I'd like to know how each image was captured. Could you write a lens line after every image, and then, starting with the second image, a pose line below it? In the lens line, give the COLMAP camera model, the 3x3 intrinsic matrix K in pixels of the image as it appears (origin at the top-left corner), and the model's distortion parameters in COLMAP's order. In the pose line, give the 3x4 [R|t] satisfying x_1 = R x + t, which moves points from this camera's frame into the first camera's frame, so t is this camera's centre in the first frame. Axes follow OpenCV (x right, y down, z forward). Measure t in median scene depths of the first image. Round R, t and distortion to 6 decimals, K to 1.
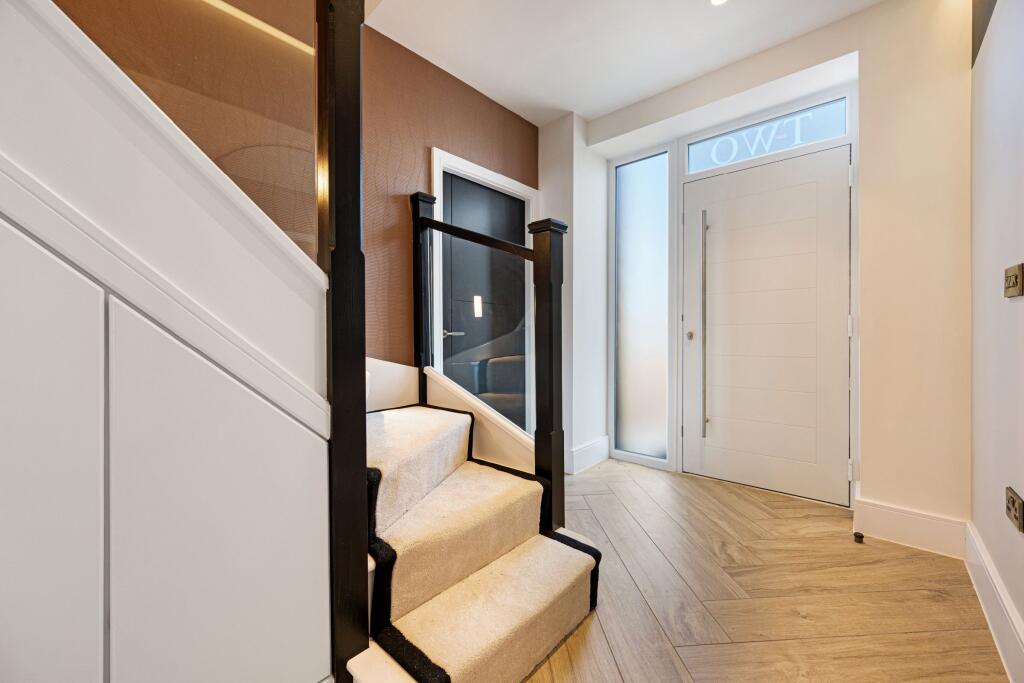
lens RADIAL K [[403.4, 0, 514.1], [0, 403.4, 338.7], [0, 0, 1]] dist [-0.001146, -0.000227]
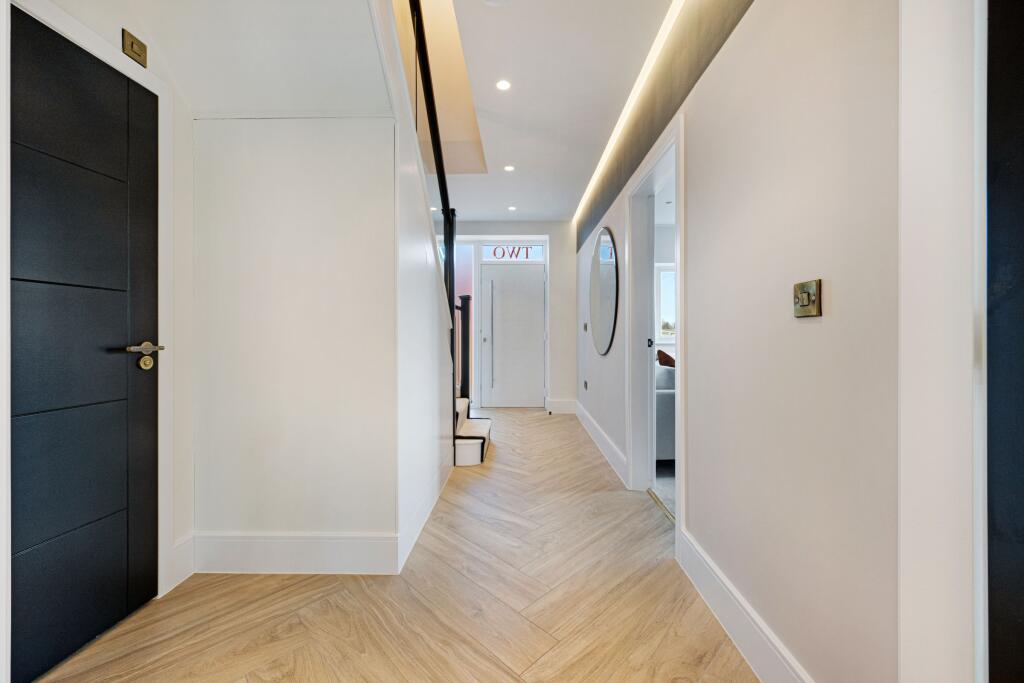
lens RADIAL K [[403.4, 0, 511.3], [0, 403.4, 338.0], [0, 0, 1]] dist [-0.001146, -0.000227]
pose [[0.754894, -0.001299, 0.655846, -1.094471], [0.000227, 0.999998, 0.001720, -0.027328], [-0.655847, -0.001150, 0.754893, -0.865331]]
